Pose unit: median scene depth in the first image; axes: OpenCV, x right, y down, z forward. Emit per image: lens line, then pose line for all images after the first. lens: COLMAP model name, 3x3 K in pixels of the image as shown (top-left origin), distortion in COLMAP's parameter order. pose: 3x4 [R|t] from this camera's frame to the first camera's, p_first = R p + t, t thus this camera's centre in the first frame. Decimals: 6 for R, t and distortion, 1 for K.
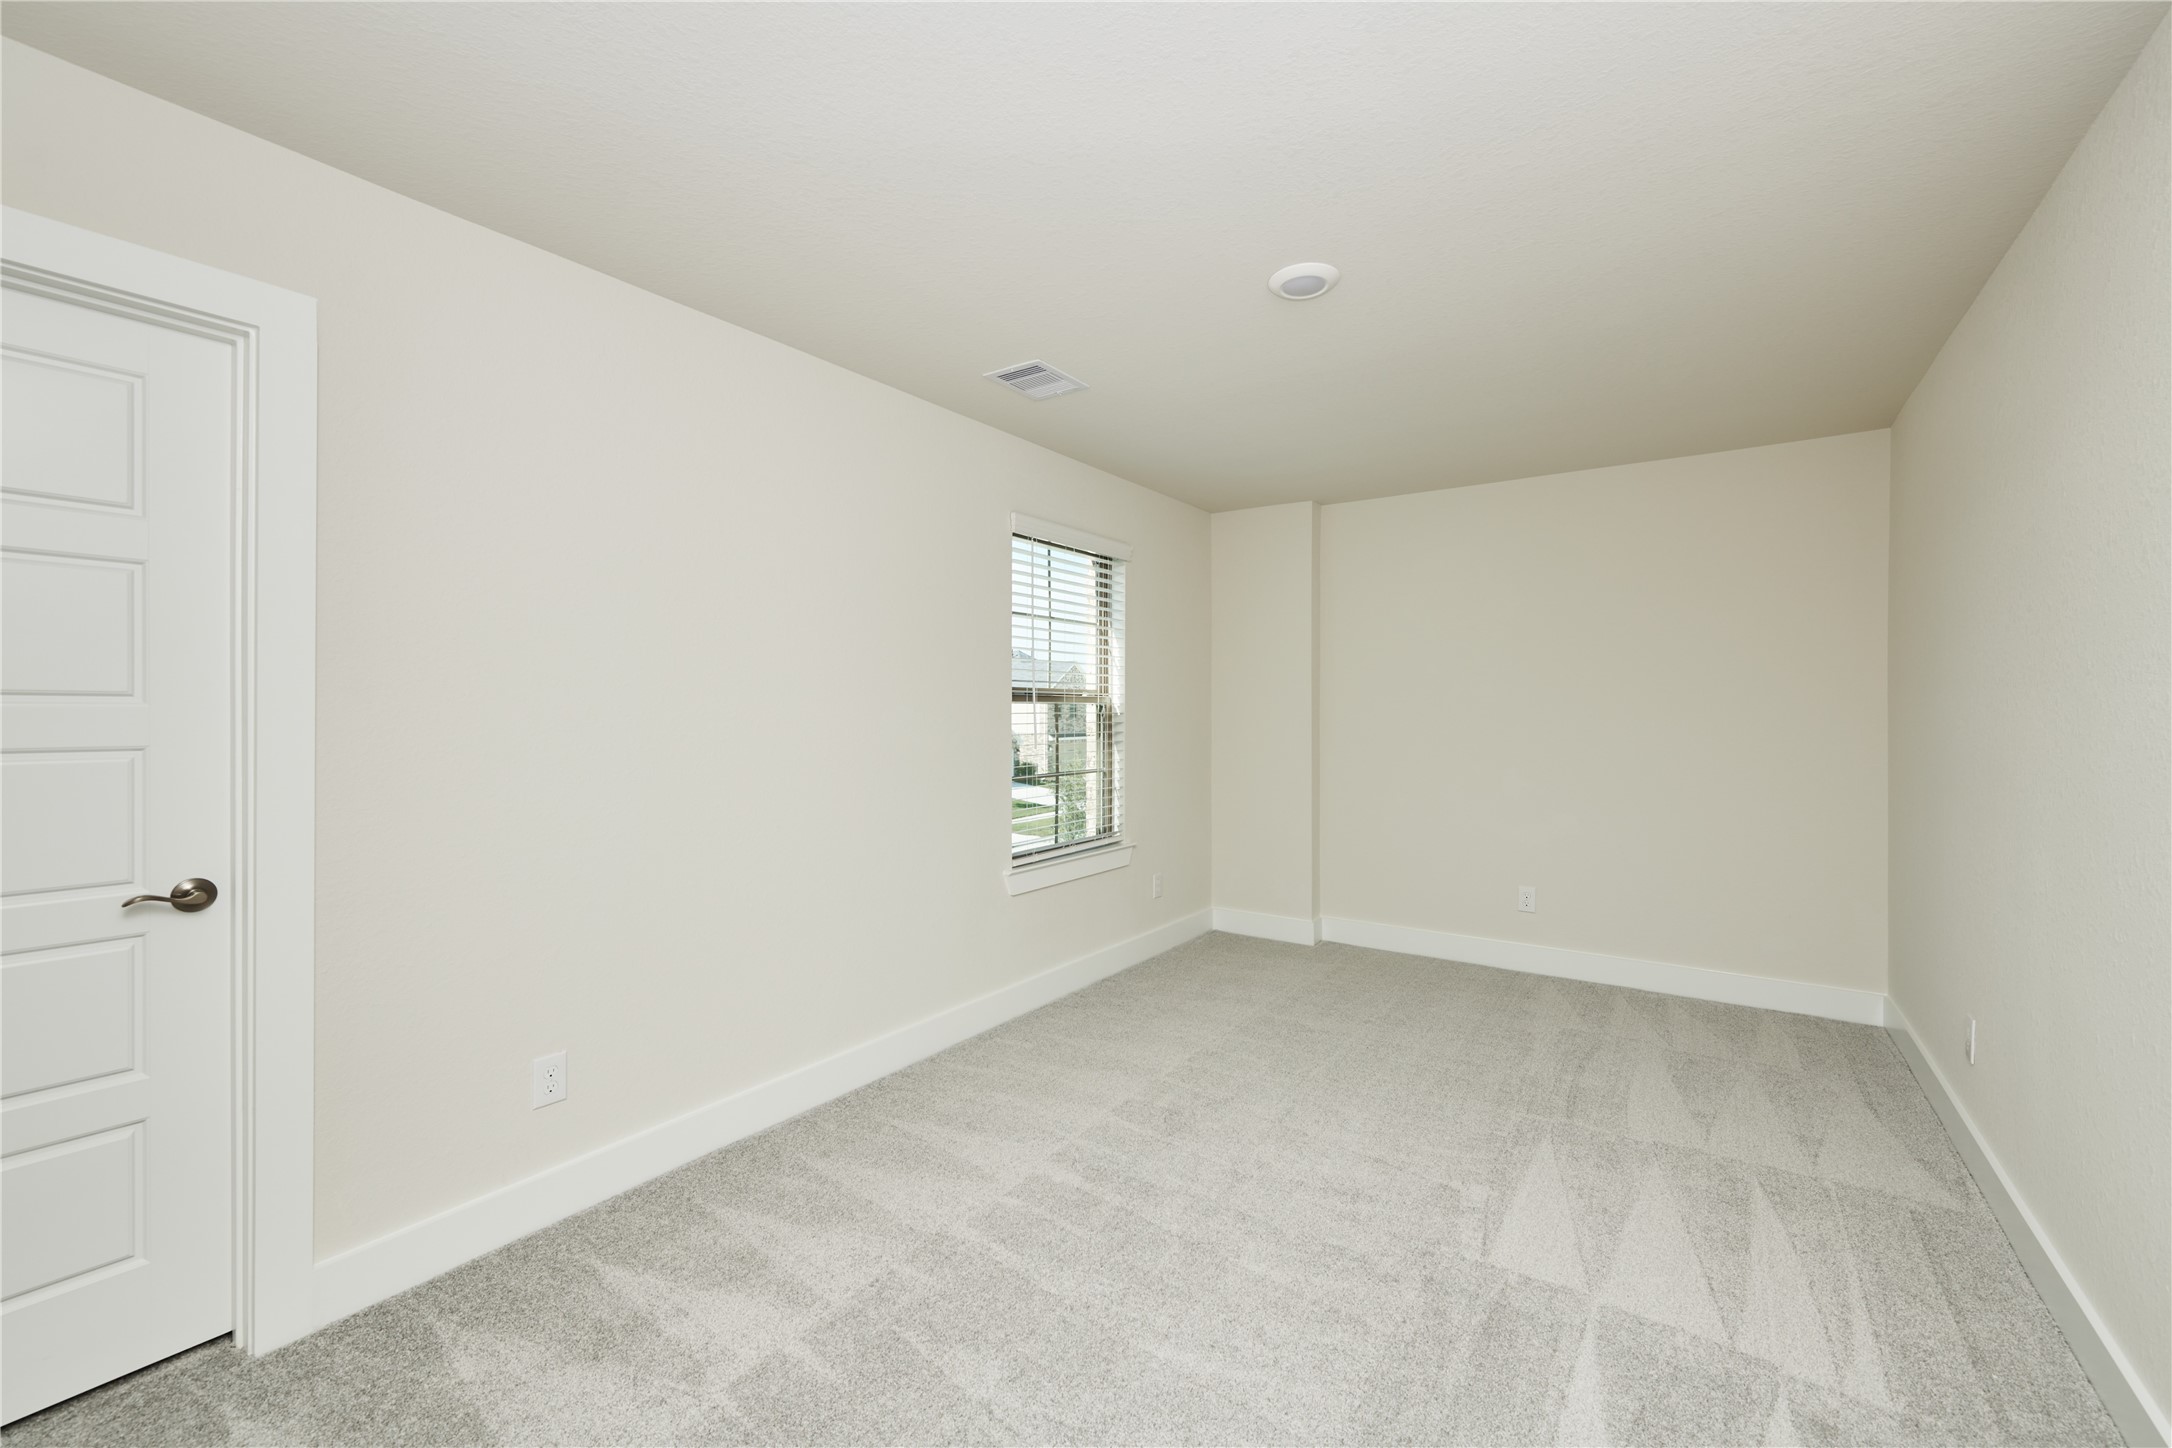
lens RADIAL K [[865.6, 0, 1088.6], [0, 865.6, 709.7], [0, 0, 1]] dist [-0.000842, -0.000197]
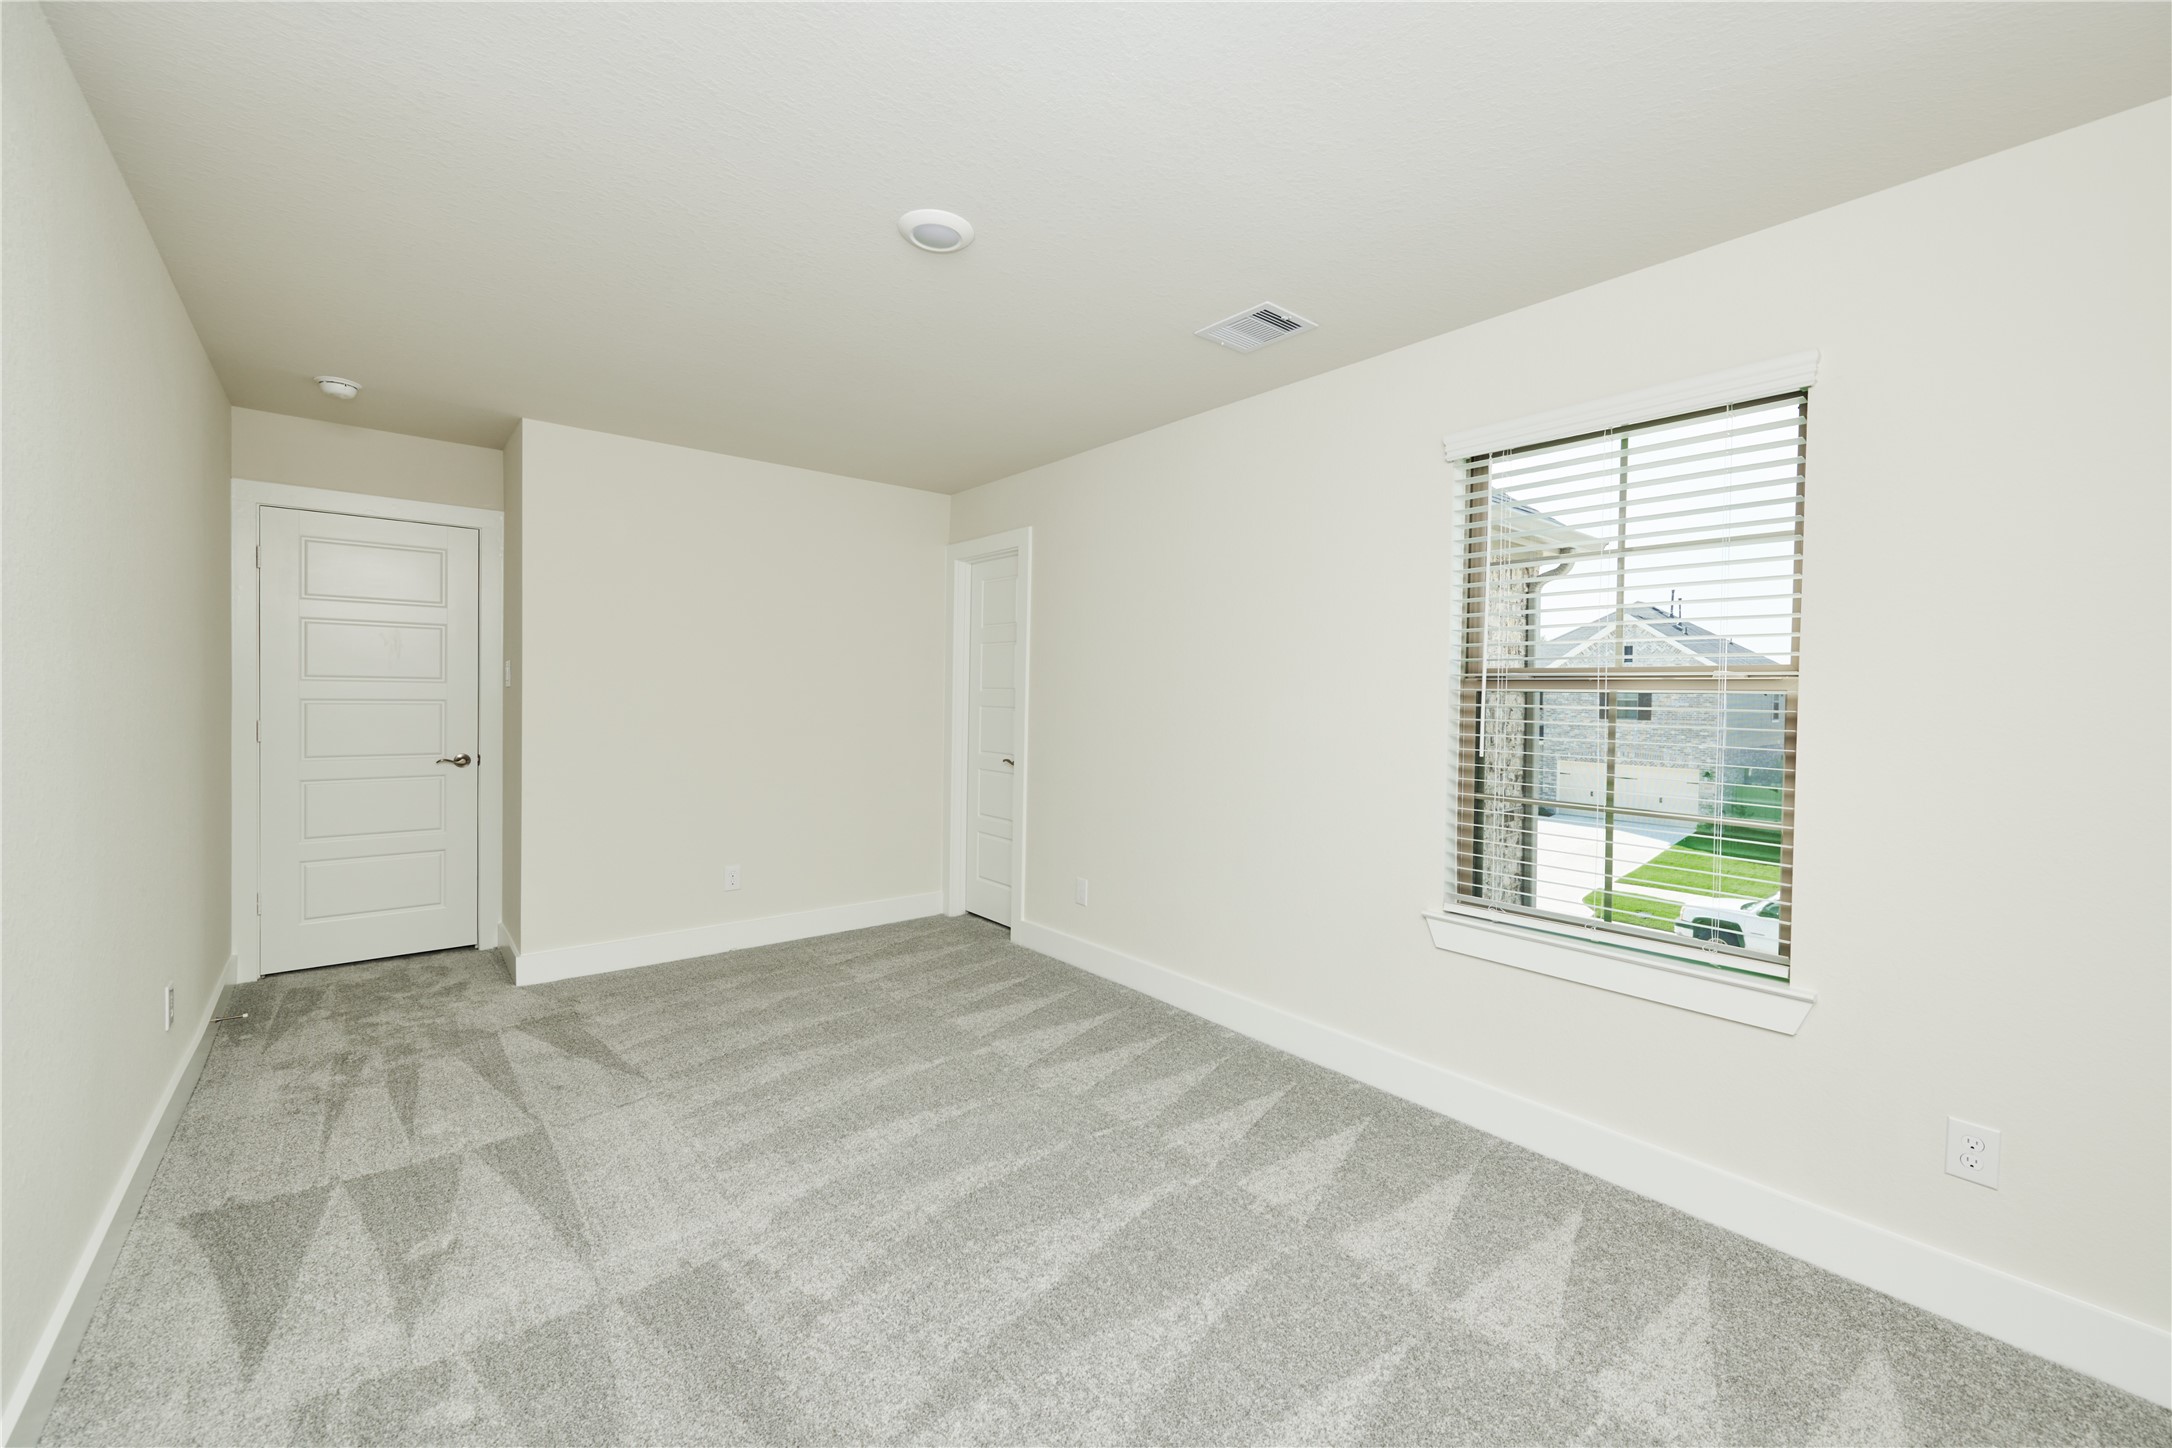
lens RADIAL K [[865.6, 0, 1088.6], [0, 865.6, 709.7], [0, 0, 1]] dist [-0.000842, -0.000197]
pose [[-0.260782, 0.009876, -0.965347, 0.645196], [-0.015882, 0.999768, 0.014519, 0.002181], [0.965267, 0.019118, -0.260565, 0.803603]]
